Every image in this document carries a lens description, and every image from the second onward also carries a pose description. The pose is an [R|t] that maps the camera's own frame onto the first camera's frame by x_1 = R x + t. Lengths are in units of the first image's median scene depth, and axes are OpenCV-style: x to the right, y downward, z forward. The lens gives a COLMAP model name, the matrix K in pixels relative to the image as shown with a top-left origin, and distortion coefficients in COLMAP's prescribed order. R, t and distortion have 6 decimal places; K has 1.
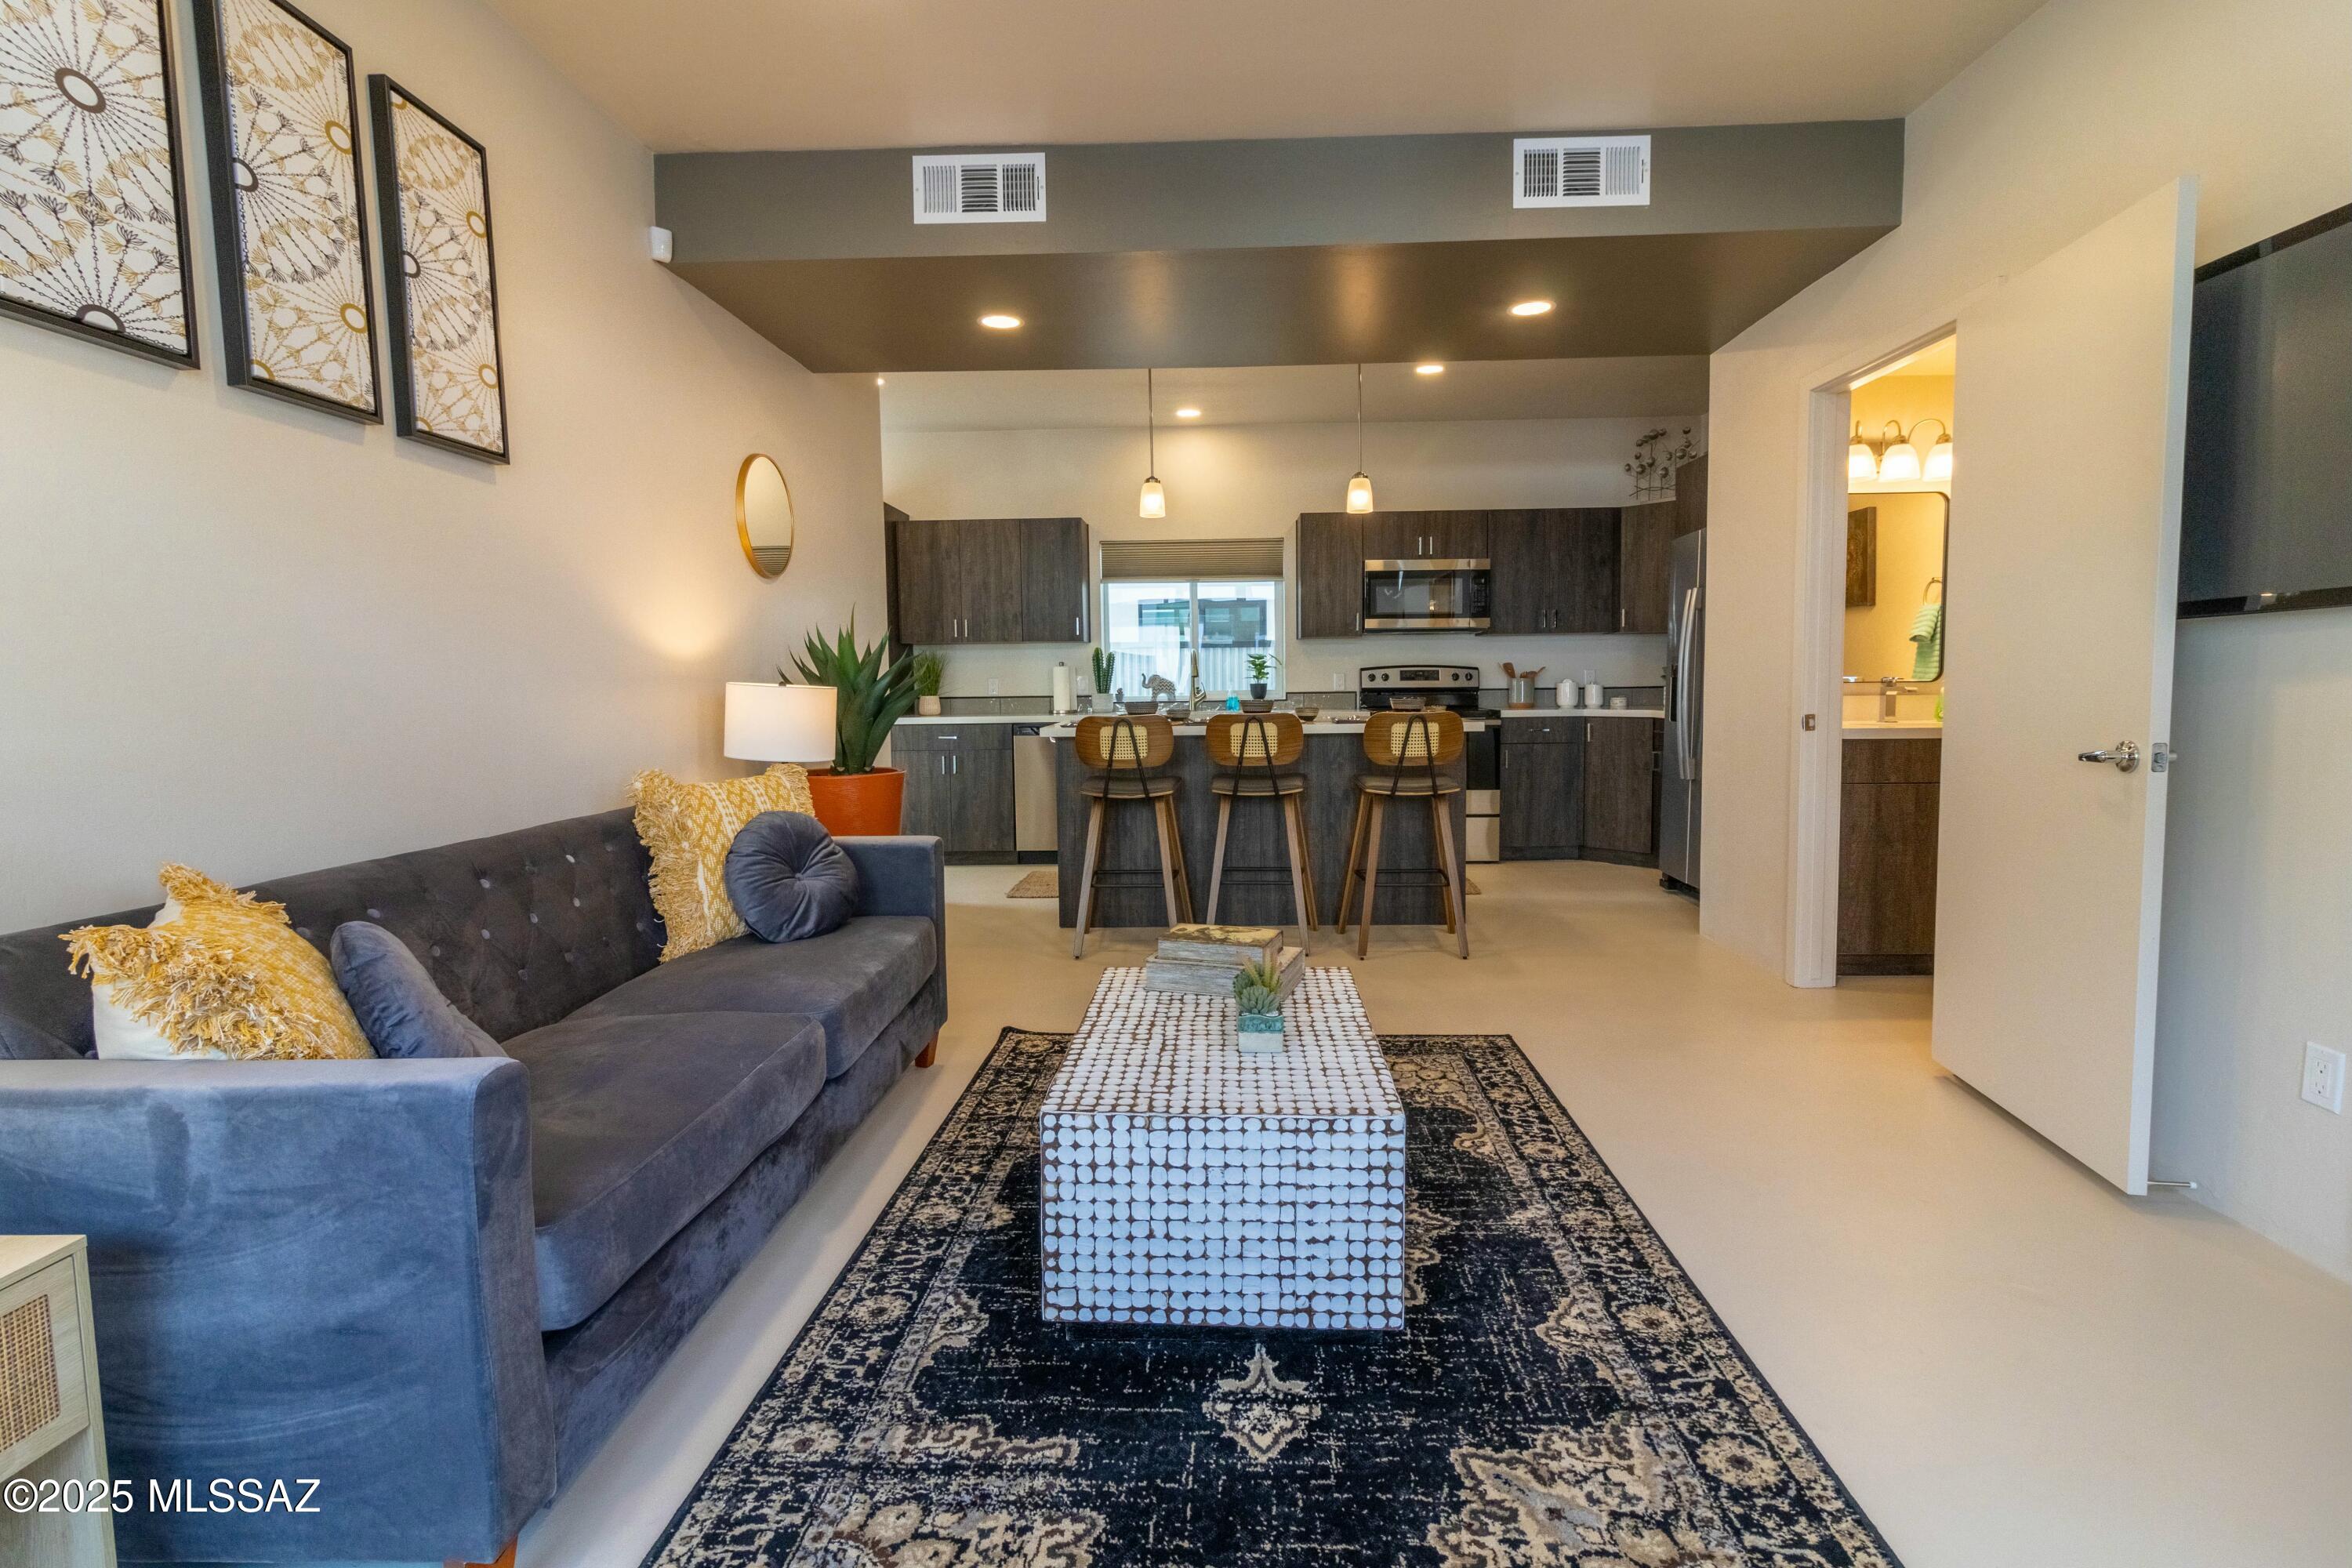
lens RADIAL K [[1080.5, 0, 1179.0], [0, 1080.5, 773.9], [0, 0, 1]] dist [-0.000114, 0.000299]
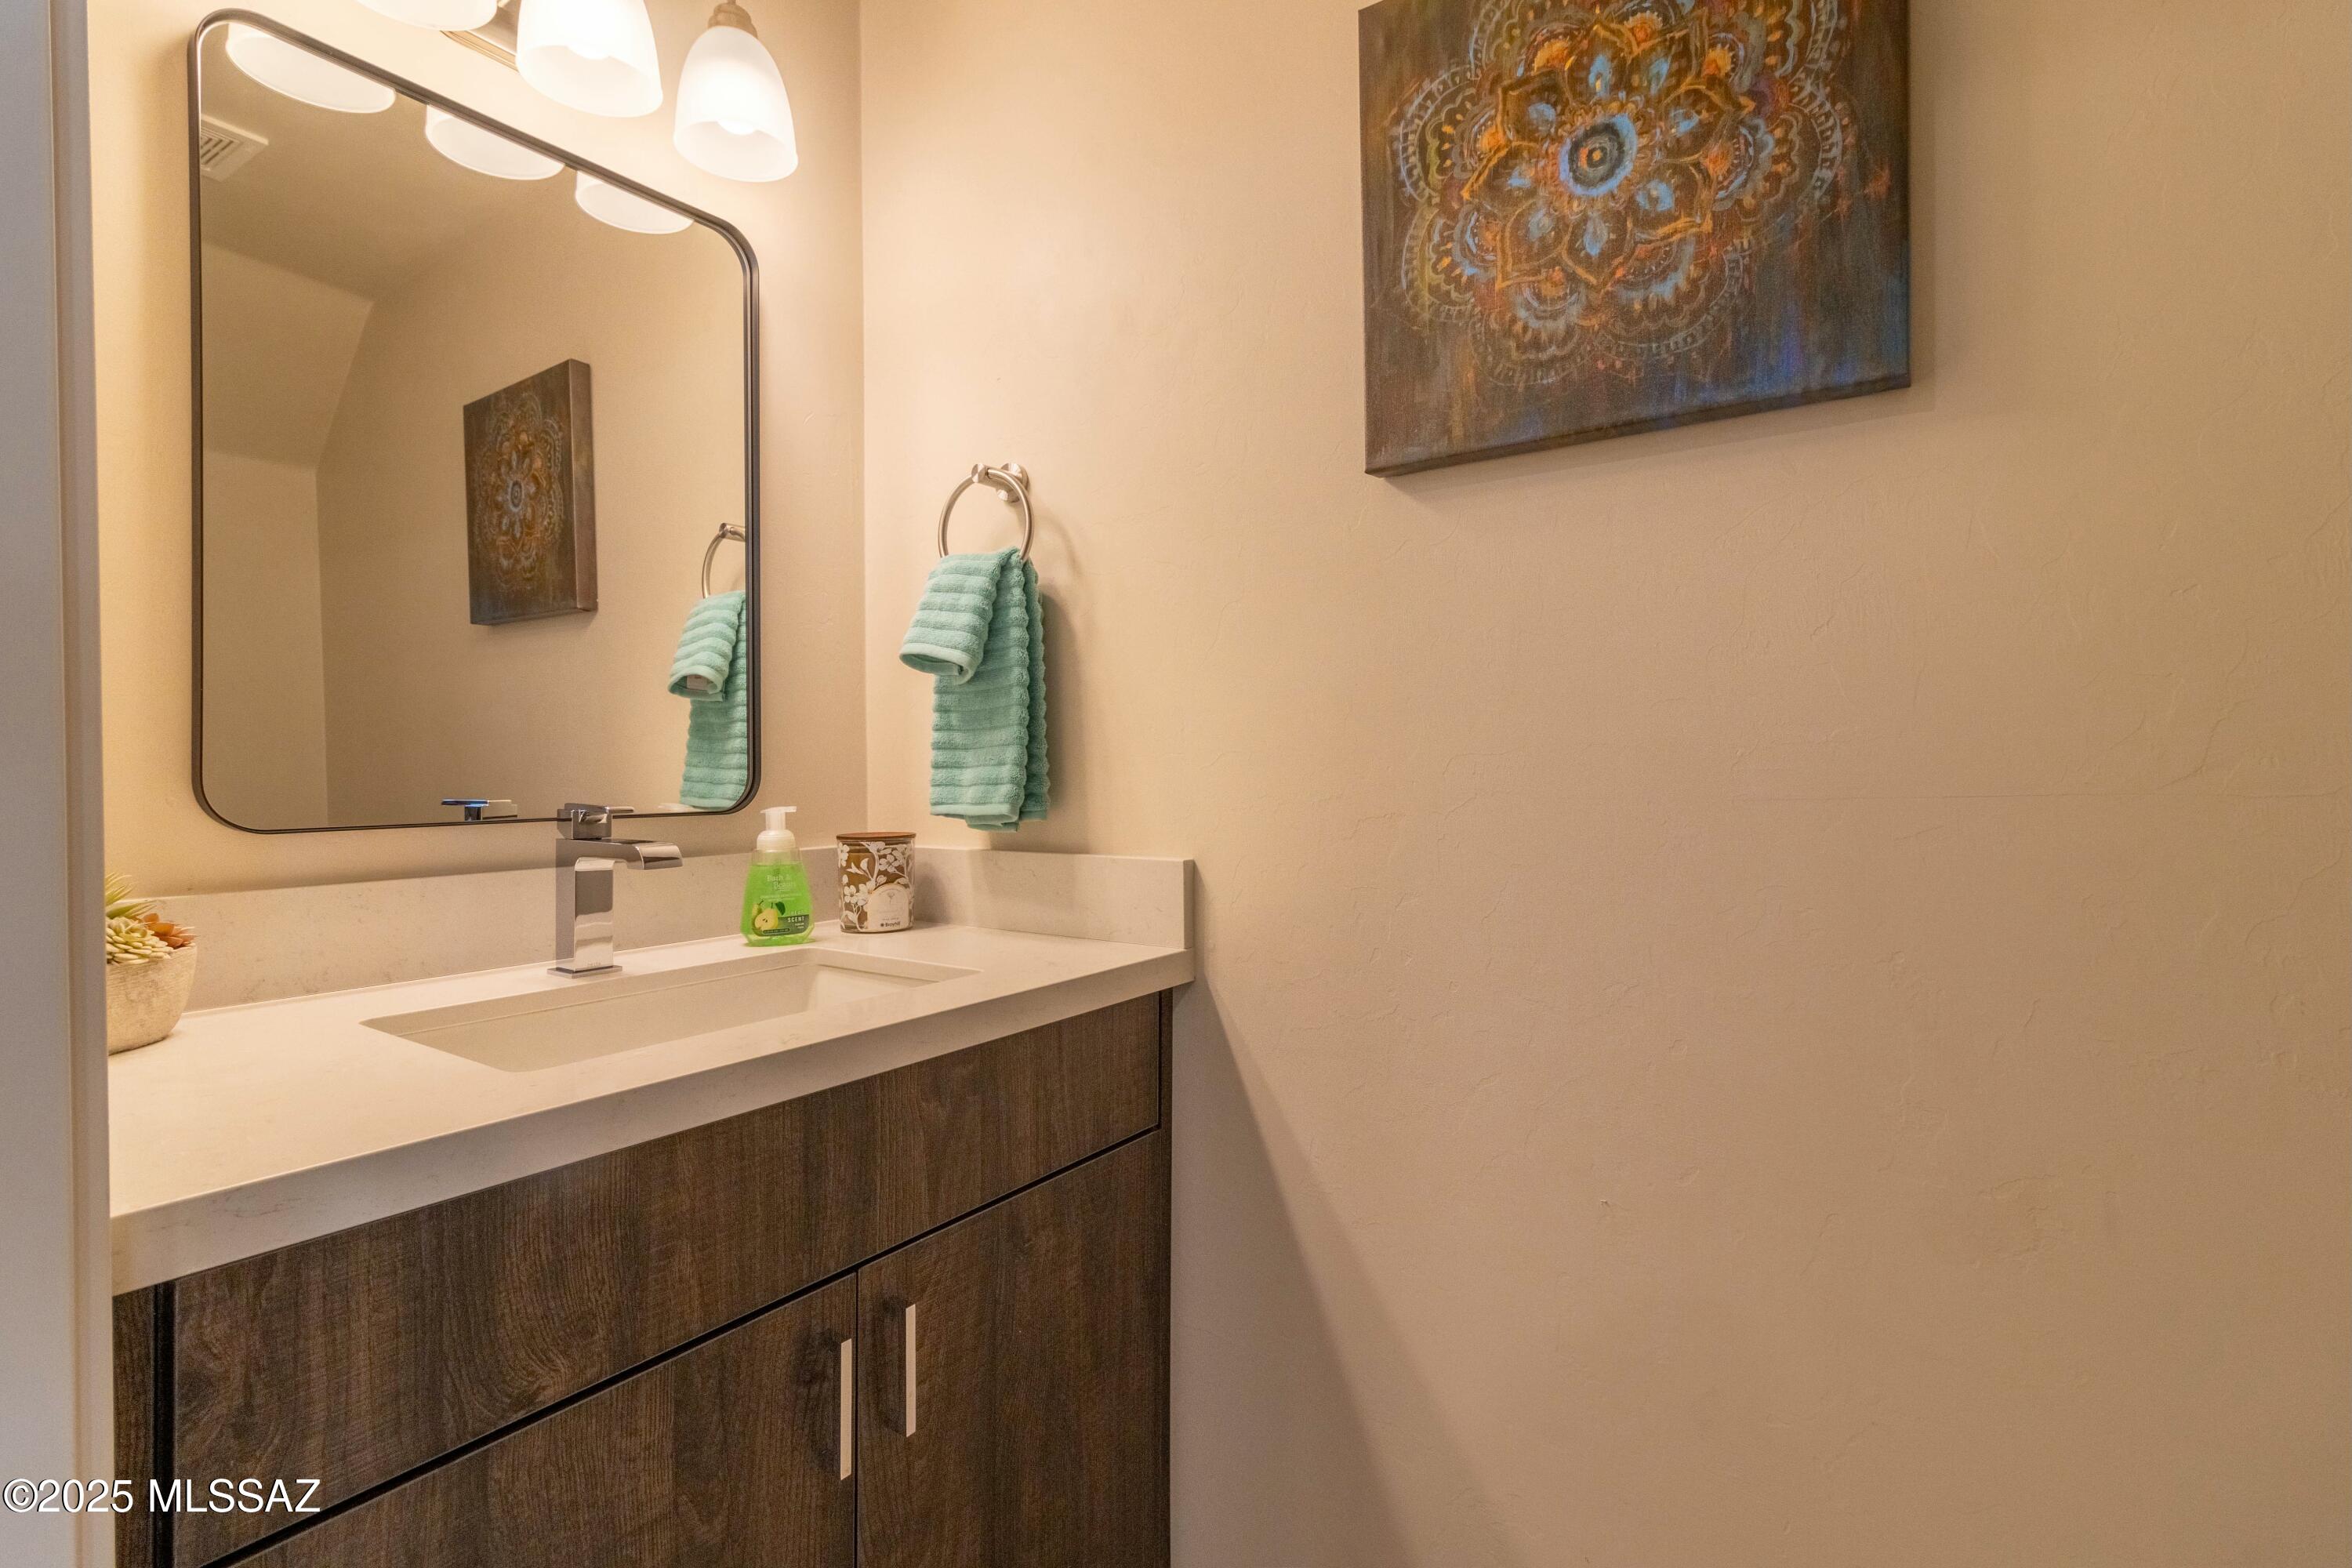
lens RADIAL K [[1080.5, 0, 1170.2], [0, 1080.5, 782.0], [0, 0, 1]] dist [-0.000114, 0.000299]
pose [[0.549889, 0.014059, 0.835119, 0.488587], [0.065982, 0.996002, -0.060214, -0.065044], [-0.832627, 0.088214, 0.546763, 0.698299]]
